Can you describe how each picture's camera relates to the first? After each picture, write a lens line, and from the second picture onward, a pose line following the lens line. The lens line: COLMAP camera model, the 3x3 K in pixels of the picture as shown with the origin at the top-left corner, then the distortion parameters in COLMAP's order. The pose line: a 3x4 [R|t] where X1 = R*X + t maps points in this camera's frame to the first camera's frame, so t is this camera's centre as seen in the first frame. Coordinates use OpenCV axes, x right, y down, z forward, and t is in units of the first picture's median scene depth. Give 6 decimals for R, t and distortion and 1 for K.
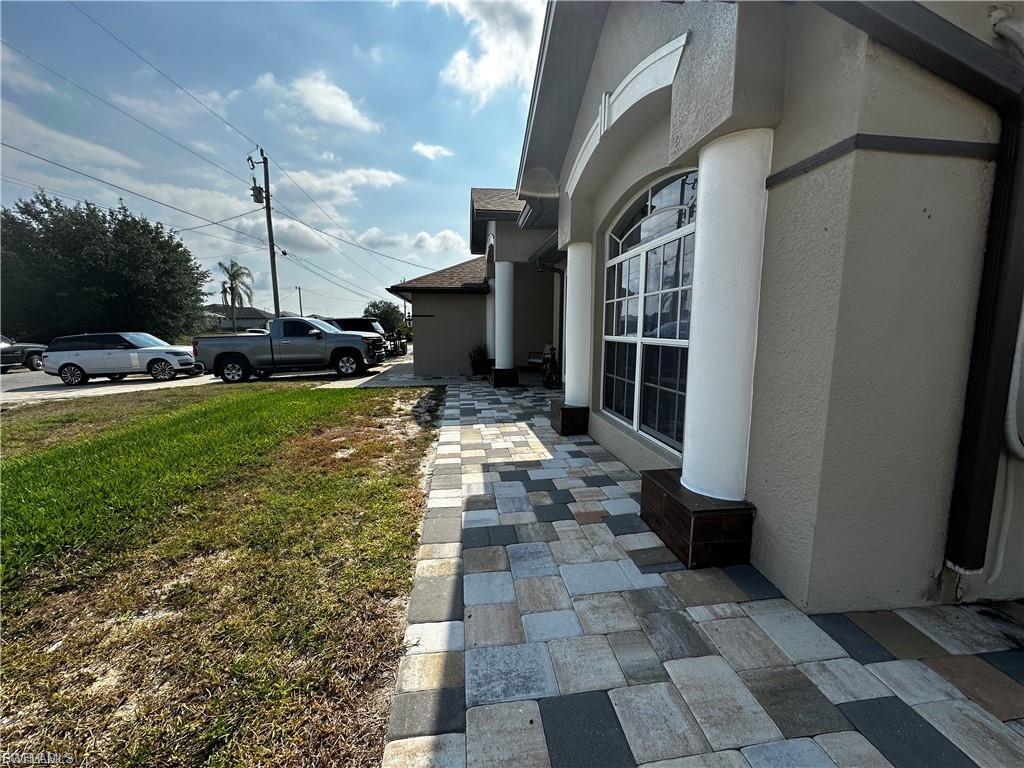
lens RADIAL K [[408.8, 0, 513.4], [0, 408.8, 382.8], [0, 0, 1]] dist [-0.003666, 0.000307]
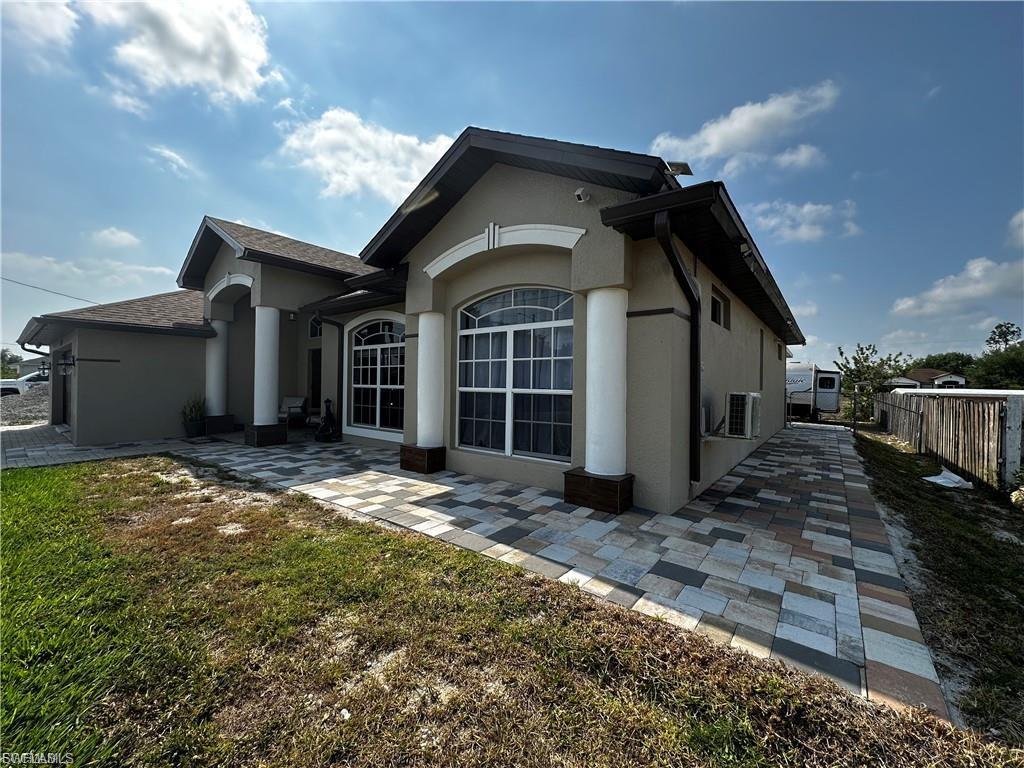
lens RADIAL K [[408.8, 0, 513.4], [0, 408.8, 382.8], [0, 0, 1]] dist [-0.003666, 0.000307]
pose [[0.707920, 0.010426, 0.706216, -0.797726], [0.080533, 0.992178, -0.095376, 0.006658], [-0.701687, 0.124392, 0.701543, -0.011599]]
